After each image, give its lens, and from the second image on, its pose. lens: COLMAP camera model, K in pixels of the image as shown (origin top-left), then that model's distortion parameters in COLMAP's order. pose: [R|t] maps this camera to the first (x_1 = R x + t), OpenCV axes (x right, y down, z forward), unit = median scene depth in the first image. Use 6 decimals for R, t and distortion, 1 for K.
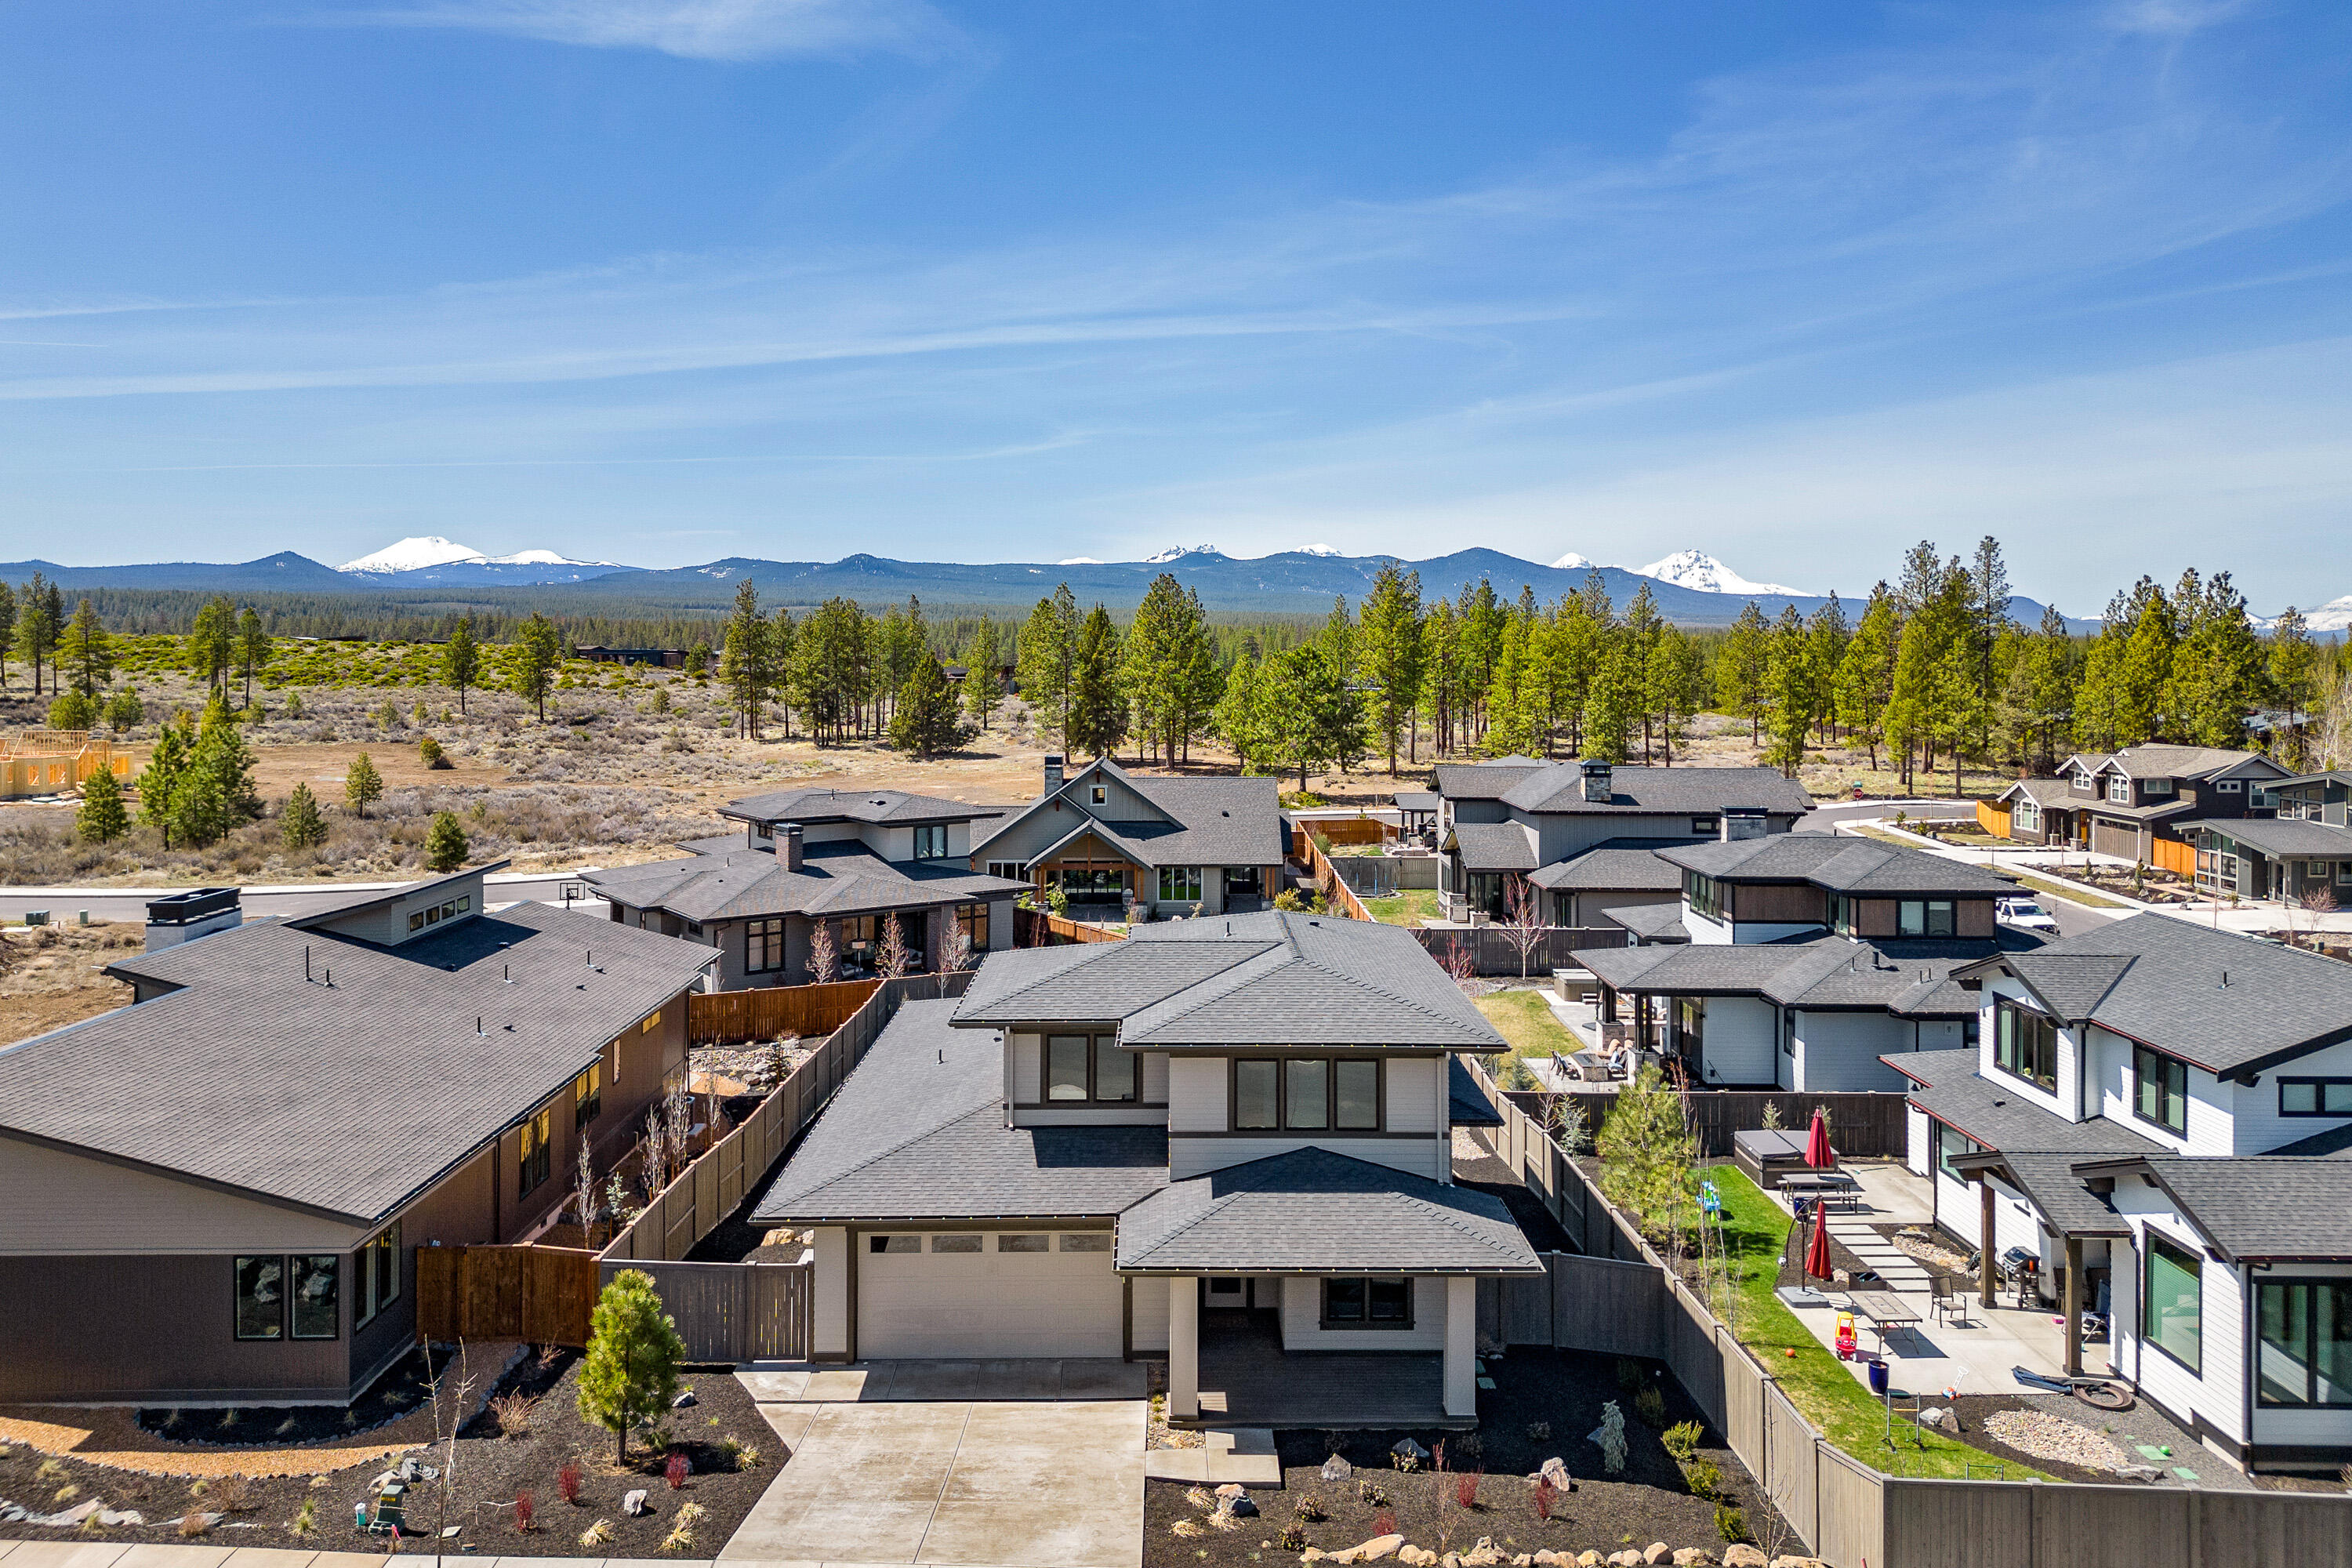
lens RADIAL K [[1736.7, 0, 1207.2], [0, 1736.7, 470.4], [0, 0, 1]] dist [0.050244, -0.025975]
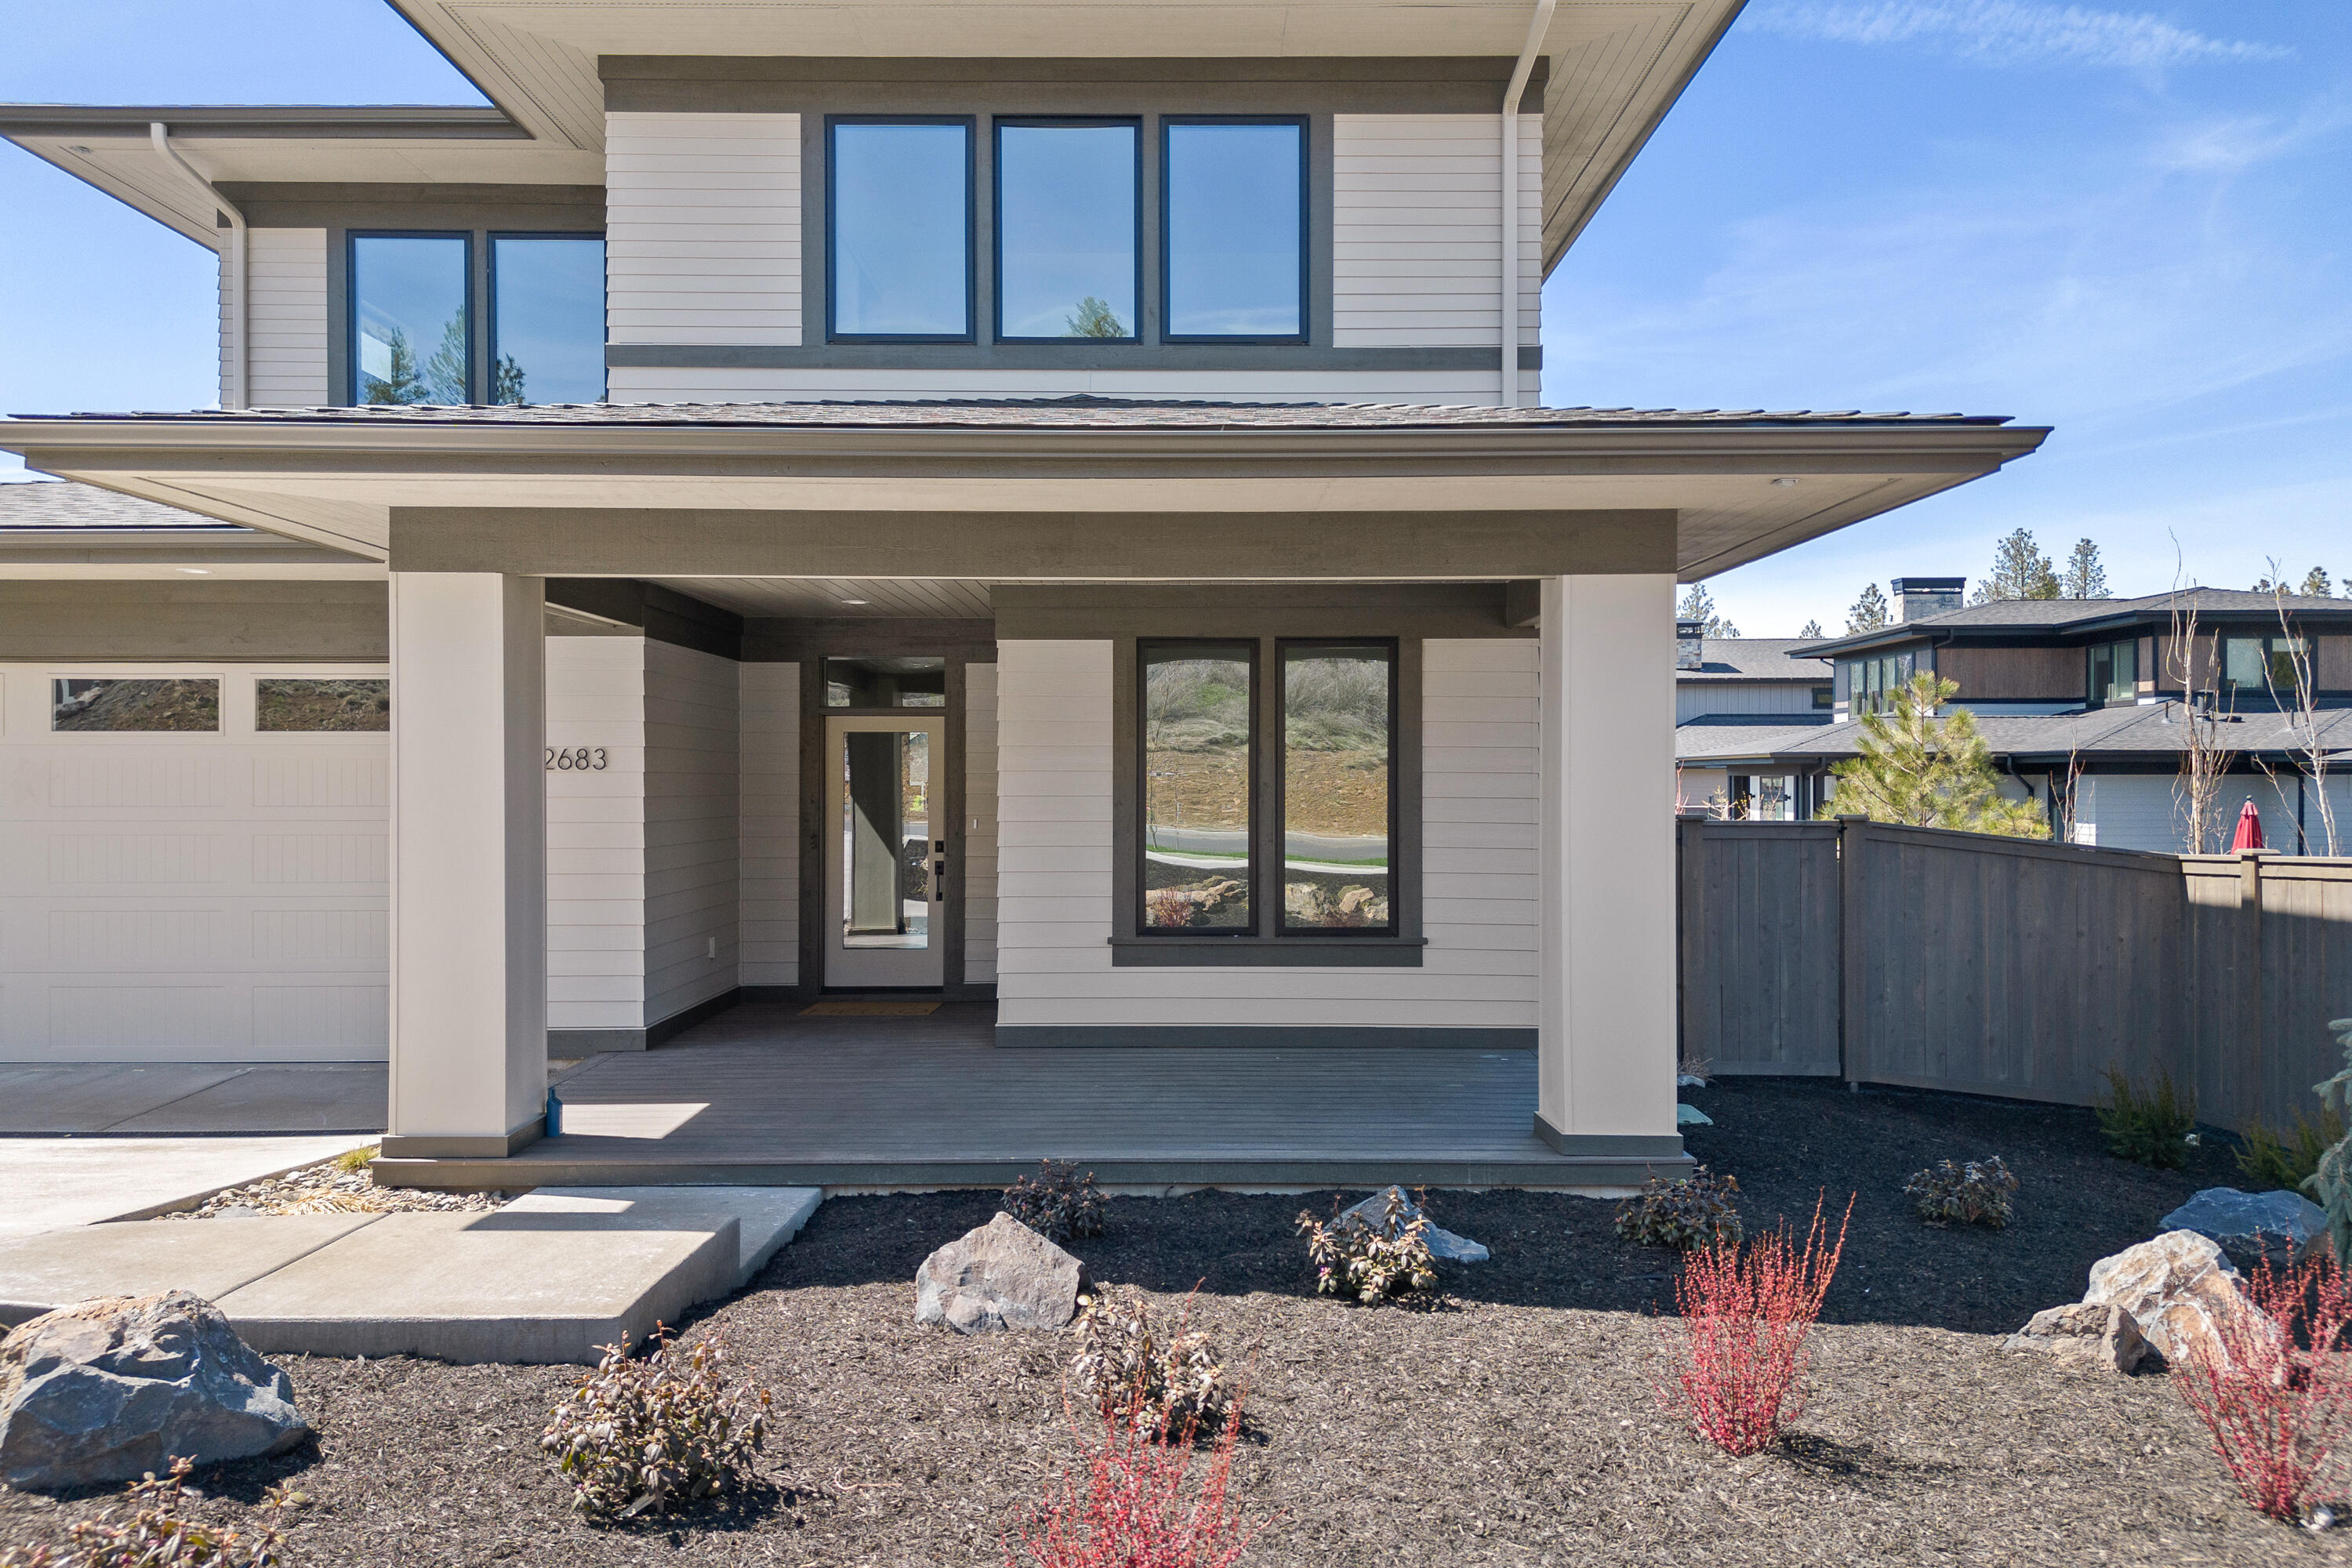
lens RADIAL K [[1669.0, 0, 1189.3], [0, 1669.0, 773.9], [0, 0, 1]] dist [0.061758, -0.053678]
pose [[0.999550, -0.010884, -0.027958, 0.081591], [0.013295, 0.996071, 0.087554, 0.409144], [0.026895, -0.087886, 0.995767, 0.679673]]
